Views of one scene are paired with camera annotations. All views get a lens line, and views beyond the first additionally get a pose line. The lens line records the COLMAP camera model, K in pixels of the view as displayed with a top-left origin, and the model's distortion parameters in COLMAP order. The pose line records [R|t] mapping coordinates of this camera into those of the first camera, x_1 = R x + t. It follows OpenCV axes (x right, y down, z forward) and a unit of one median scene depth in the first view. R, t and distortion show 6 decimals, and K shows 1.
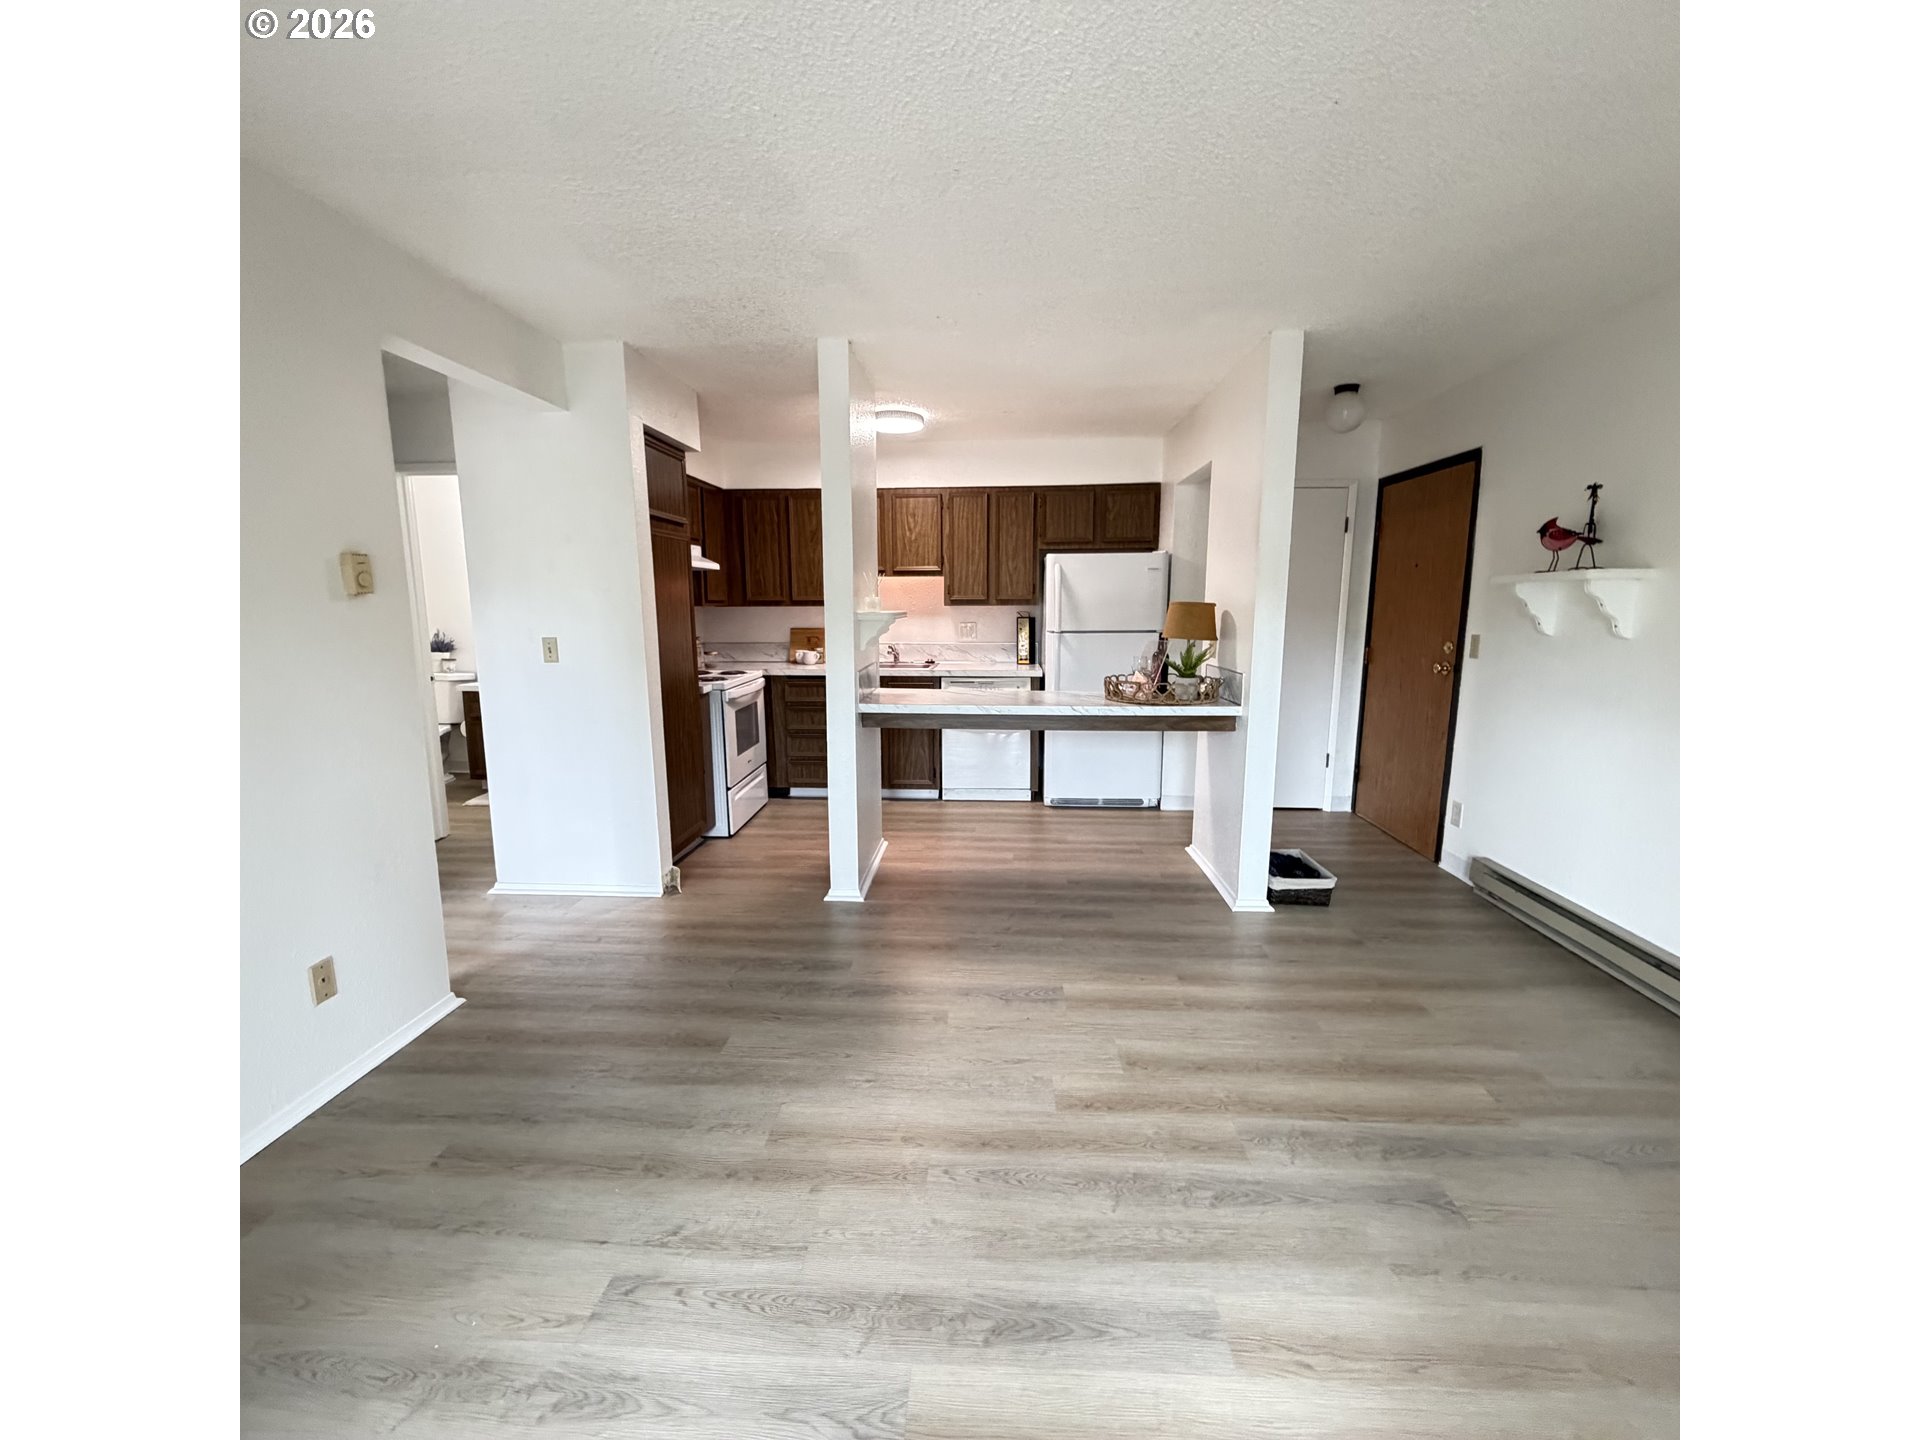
lens RADIAL K [[764.3, 0, 958.5], [0, 764.3, 722.4], [0, 0, 1]] dist [-0.000921, 0.000391]
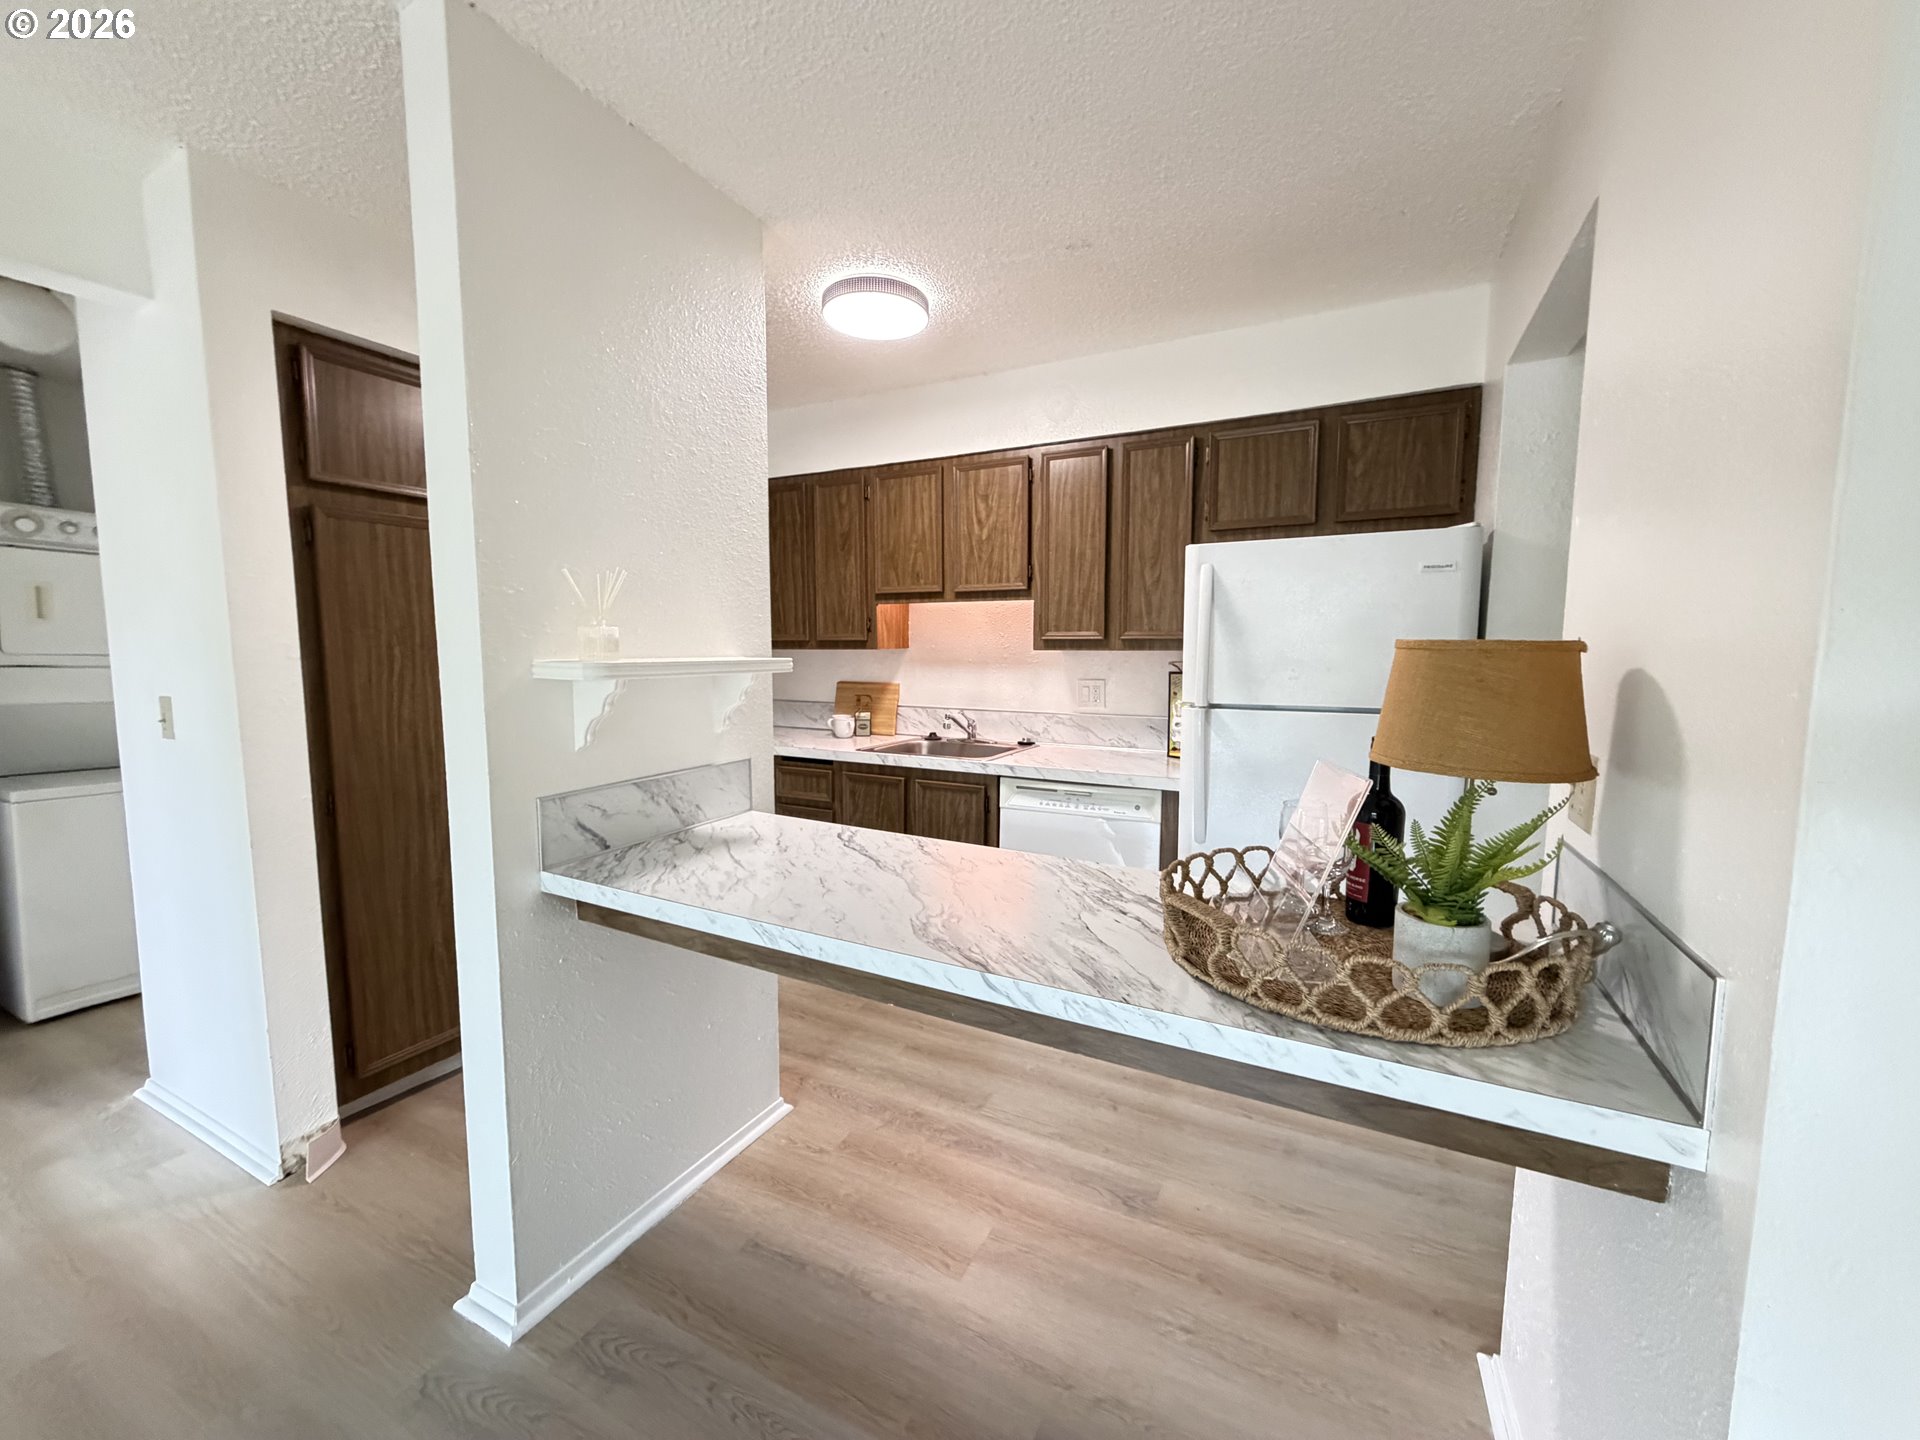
lens RADIAL K [[764.3, 0, 959.6], [0, 764.3, 722.9], [0, 0, 1]] dist [-0.000921, 0.000391]
pose [[0.914919, 0.045310, -0.401087, 0.234359], [-0.068190, 0.996747, -0.042949, -0.098215], [0.397837, 0.066645, 0.915032, 0.645723]]
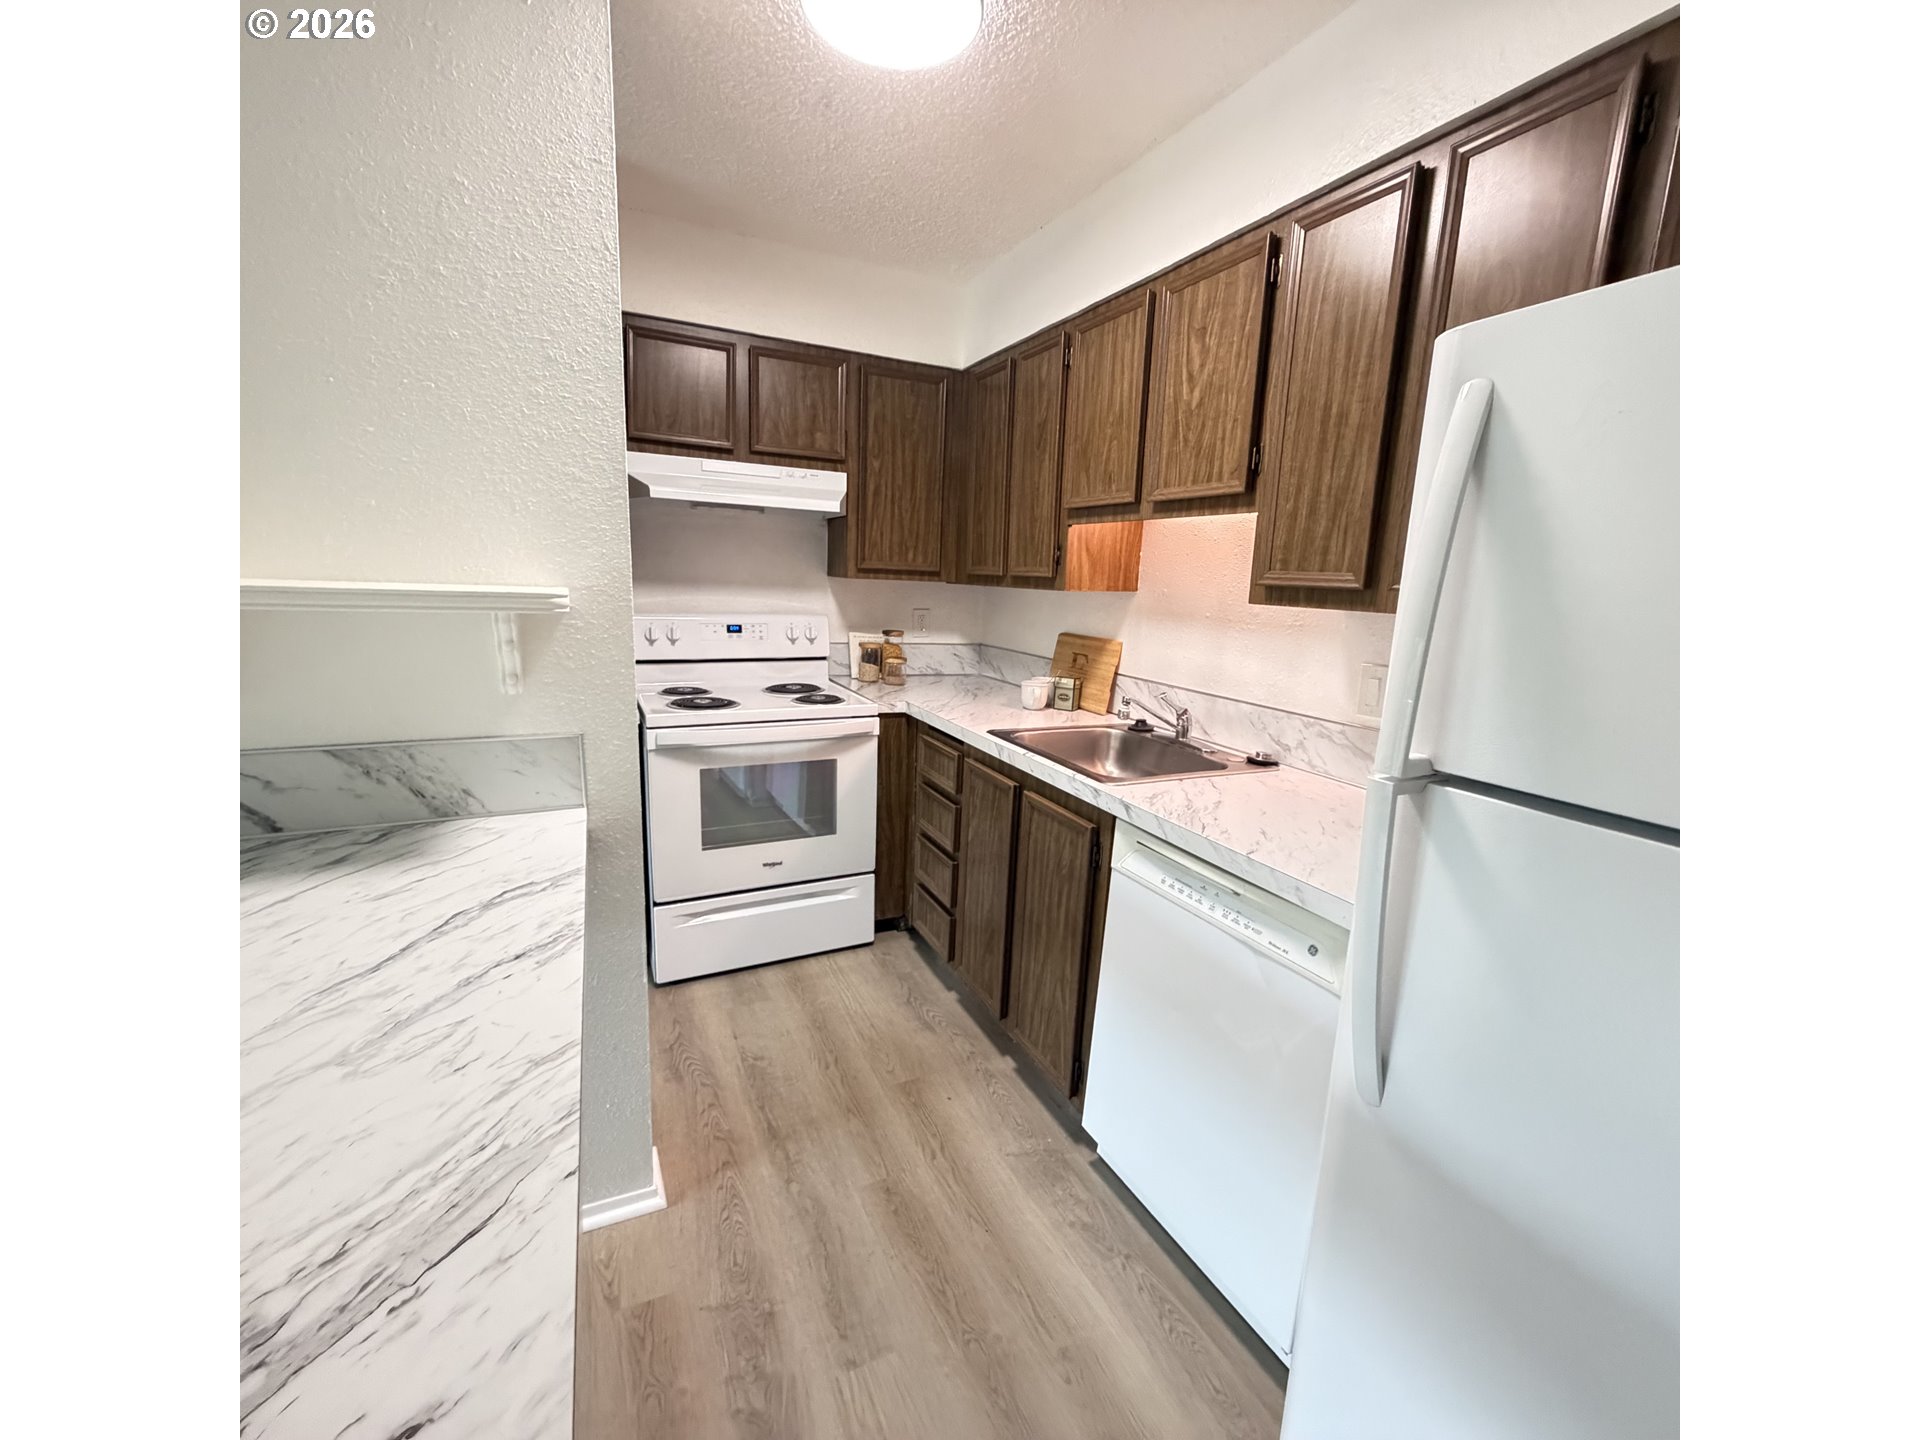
lens RADIAL K [[764.3, 0, 955.6], [0, 764.3, 721.0], [0, 0, 1]] dist [-0.000921, 0.000391]
pose [[0.484047, 0.188694, -0.854455, 0.294394], [-0.179540, 0.977115, 0.114072, -0.168936], [0.856425, 0.098193, 0.506847, 1.048707]]
